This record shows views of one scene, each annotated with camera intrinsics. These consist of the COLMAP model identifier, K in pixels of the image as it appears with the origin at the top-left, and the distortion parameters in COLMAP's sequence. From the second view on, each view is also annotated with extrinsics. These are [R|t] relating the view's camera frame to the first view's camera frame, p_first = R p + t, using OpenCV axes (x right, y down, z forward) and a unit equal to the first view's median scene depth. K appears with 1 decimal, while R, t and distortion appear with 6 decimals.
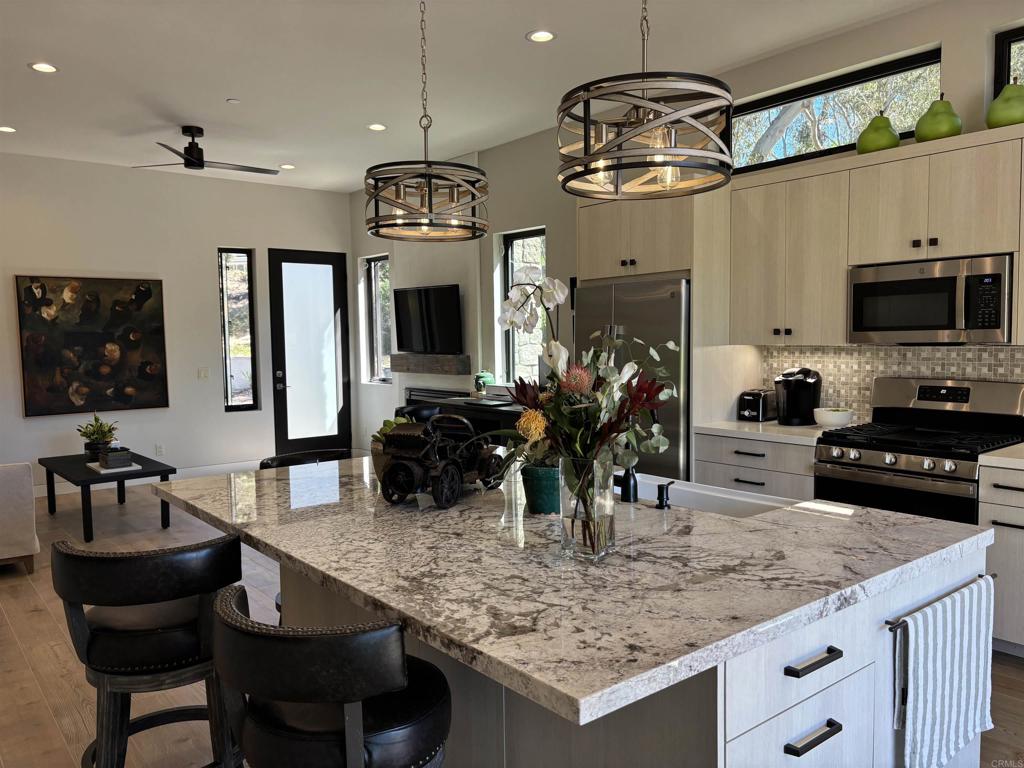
lens RADIAL K [[774.4, 0, 505.9], [0, 774.4, 403.3], [0, 0, 1]] dist [0.052764, -0.056735]
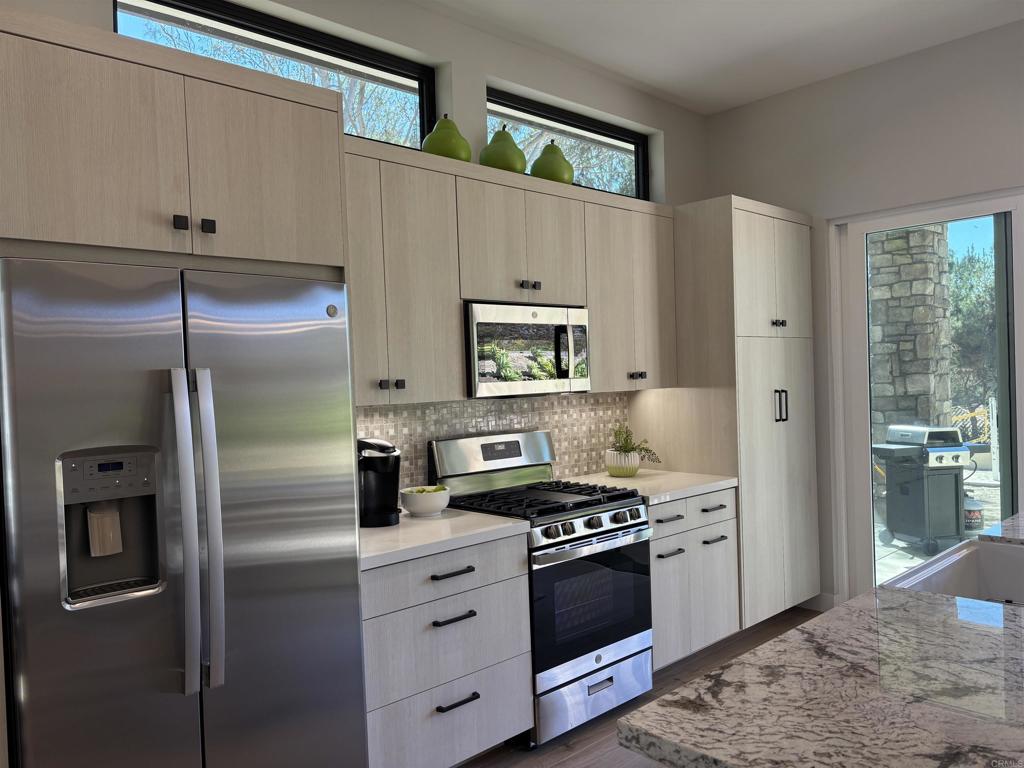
lens RADIAL K [[774.4, 0, 522.4], [0, 774.4, 386.8], [0, 0, 1]] dist [0.052764, -0.056735]
pose [[-0.090081, 0.005135, 0.995921, -0.164673], [0.120431, 0.992705, 0.005775, -0.042288], [-0.988626, 0.120460, -0.090042, 0.503065]]
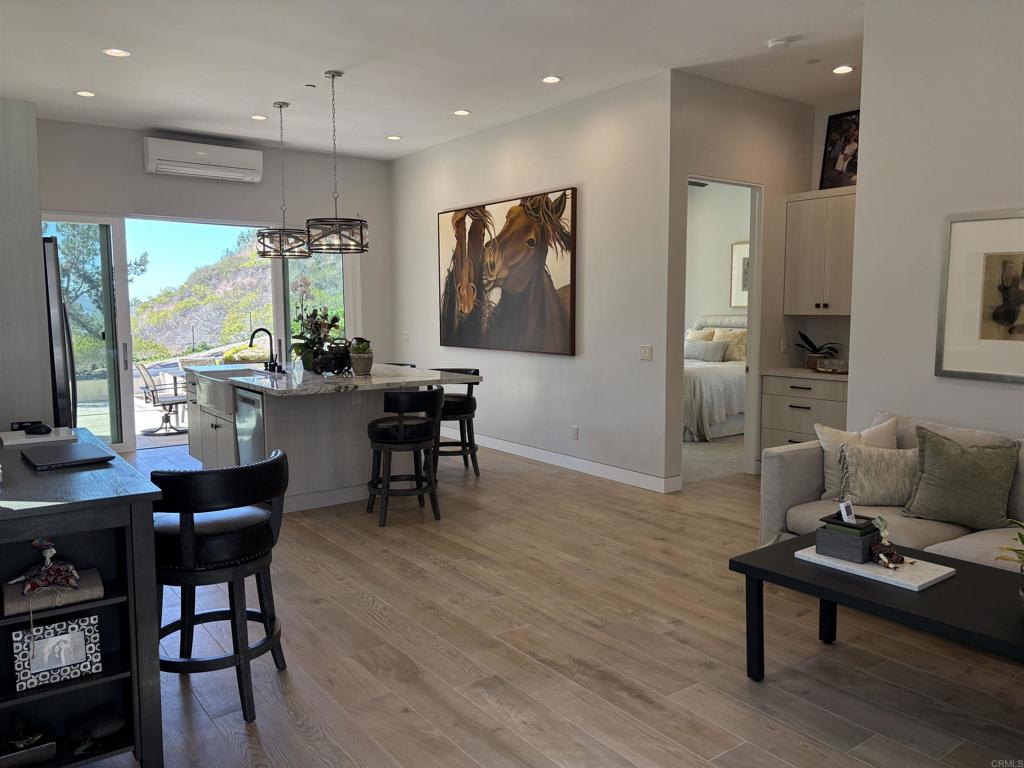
lens RADIAL K [[774.4, 0, 517.5], [0, 774.4, 383.2], [0, 0, 1]] dist [0.052764, -0.056735]
pose [[-0.999134, 0.013280, 0.039425, -0.221166], [0.020327, 0.982691, 0.184131, -0.086149], [-0.036297, 0.184773, -0.982111, 1.053159]]
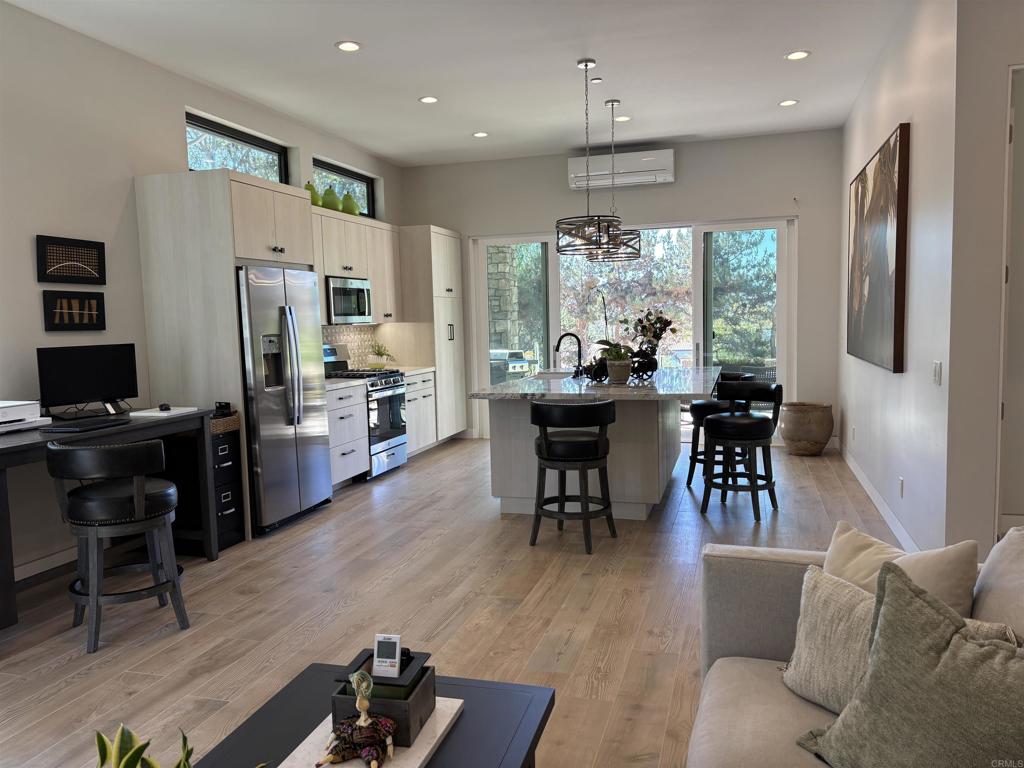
lens RADIAL K [[774.4, 0, 508.5], [0, 774.4, 392.3], [0, 0, 1]] dist [0.052764, -0.056735]
pose [[-0.562112, -0.049362, 0.825587, -0.541570], [0.106572, 0.985572, 0.131489, -0.053548], [-0.820166, 0.161896, -0.548741, 0.789504]]
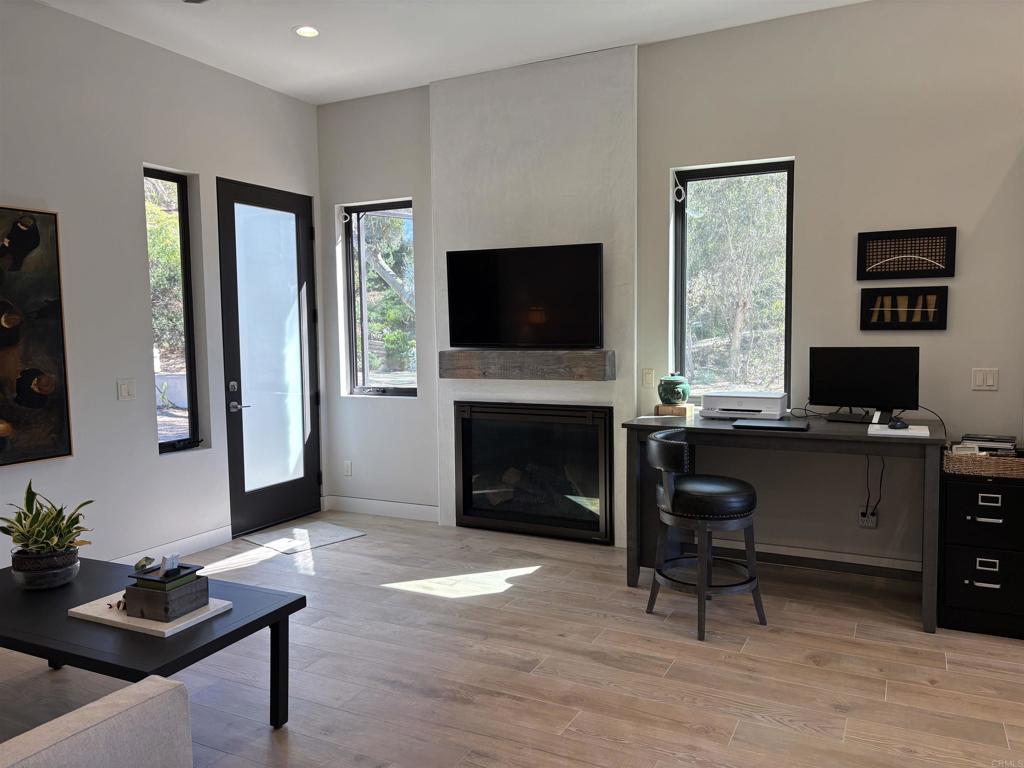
lens RADIAL K [[774.4, 0, 501.0], [0, 774.4, 392.4], [0, 0, 1]] dist [0.052764, -0.056735]
pose [[0.916771, -0.030443, 0.398251, -0.356012], [0.035447, 0.999358, -0.005206, -0.023110], [-0.397837, 0.018889, 0.917262, 0.375678]]
